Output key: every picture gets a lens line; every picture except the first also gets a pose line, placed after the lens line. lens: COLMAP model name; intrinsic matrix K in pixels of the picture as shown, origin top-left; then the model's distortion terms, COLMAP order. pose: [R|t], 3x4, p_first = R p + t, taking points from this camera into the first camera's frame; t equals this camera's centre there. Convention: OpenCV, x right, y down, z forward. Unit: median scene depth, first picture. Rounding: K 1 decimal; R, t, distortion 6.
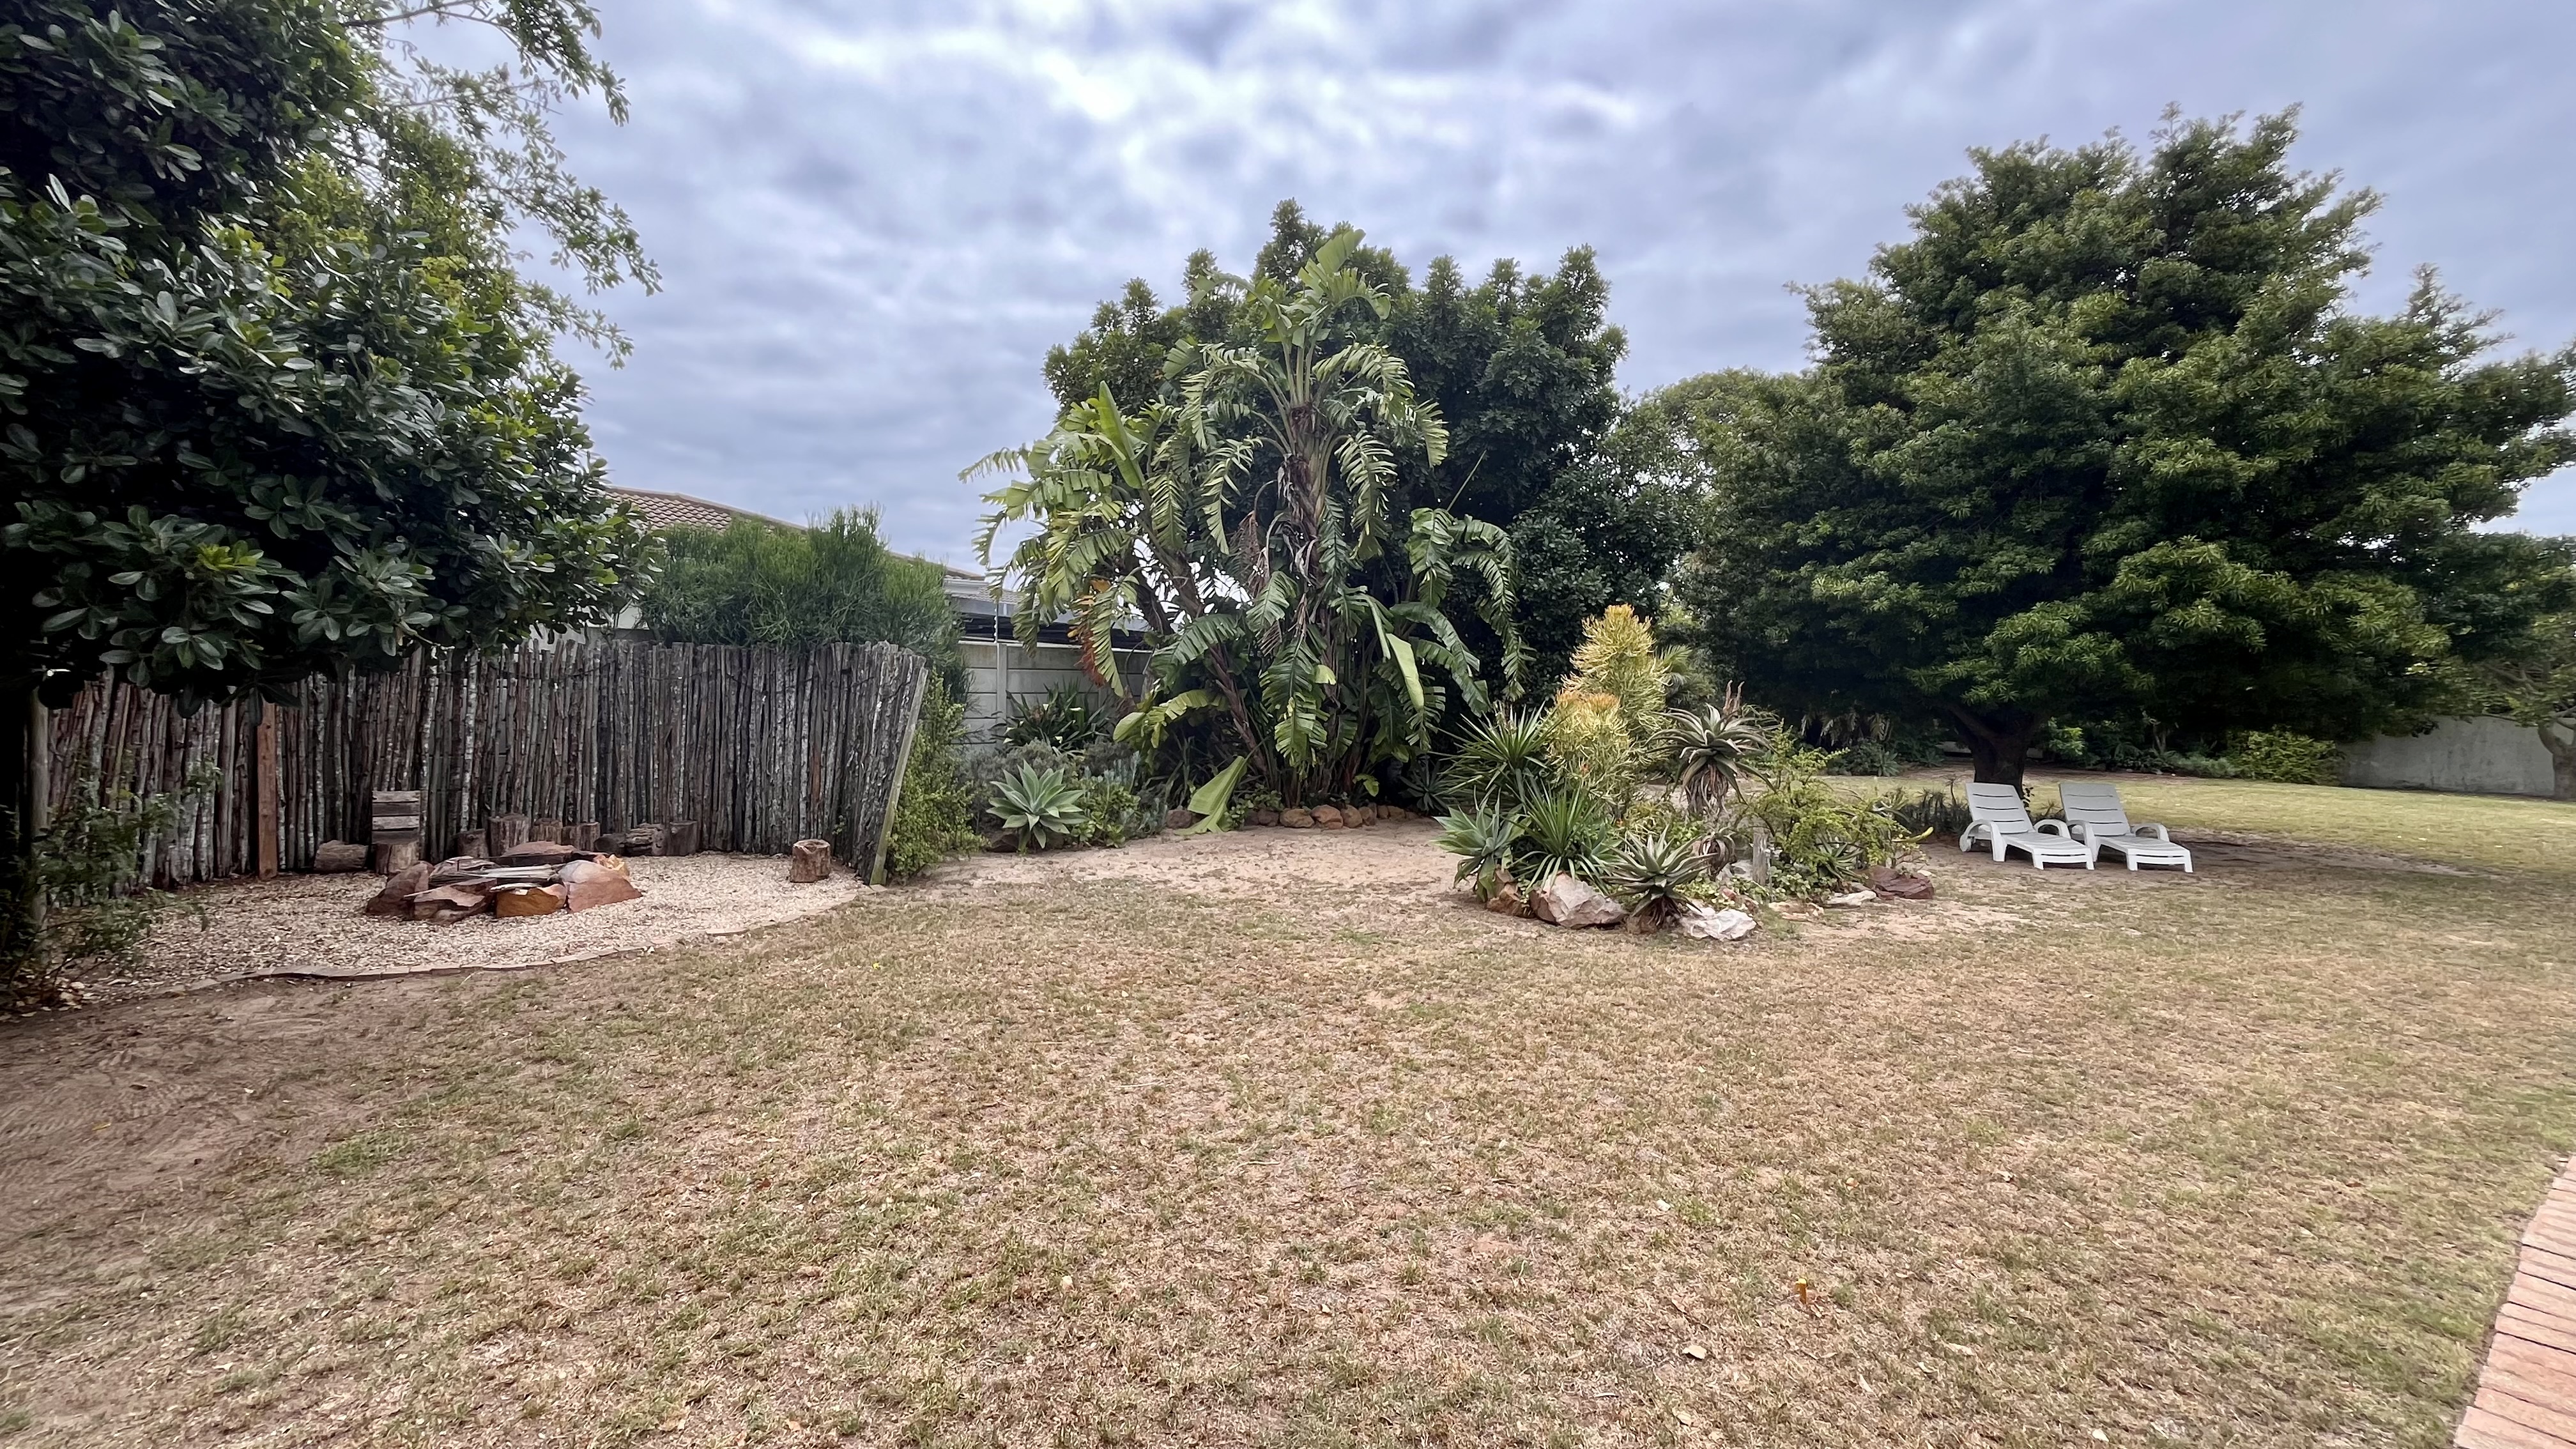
lens RADIAL K [[1053.2, 0, 1286.2], [0, 1053.2, 727.8], [0, 0, 1]] dist [-0.000183, 0.000256]
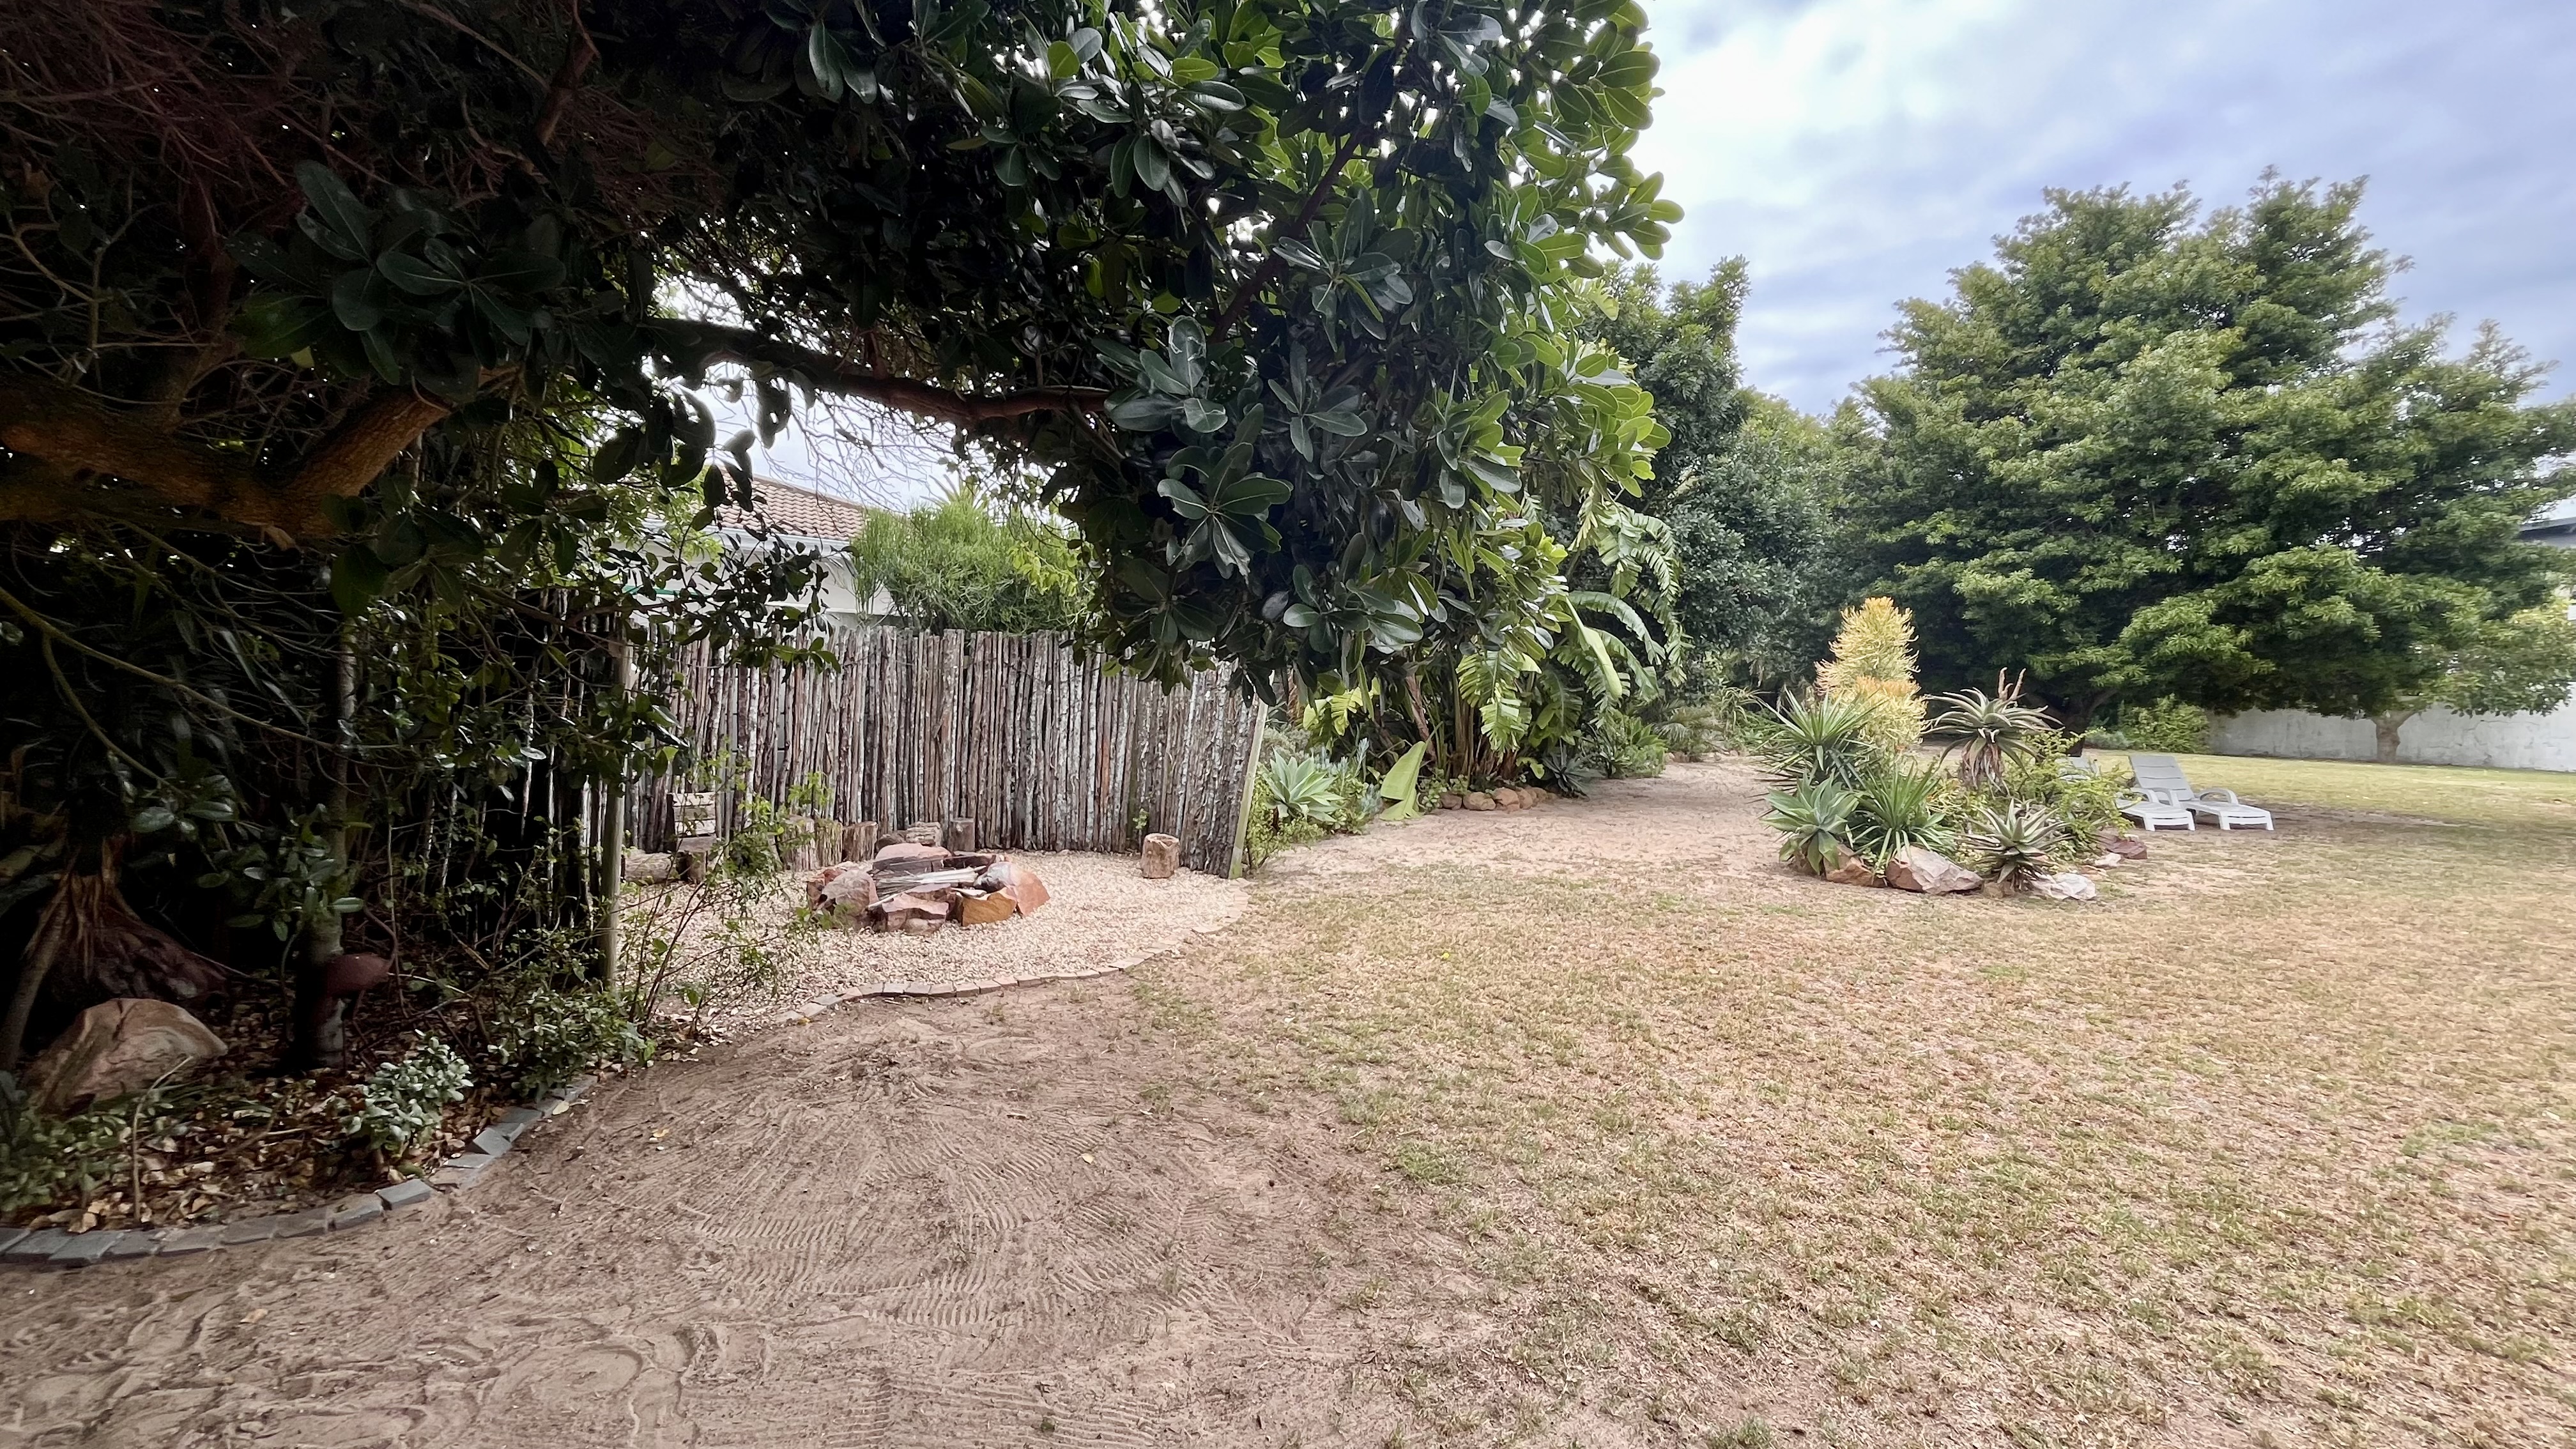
lens RADIAL K [[1053.2, 0, 1286.2], [0, 1053.2, 727.8], [0, 0, 1]] dist [-0.000183, 0.000256]
pose [[0.987472, -0.011332, 0.157386, -0.386940], [0.008940, 0.999834, 0.015896, -0.004667], [-0.157540, -0.014290, 0.987409, 0.019877]]
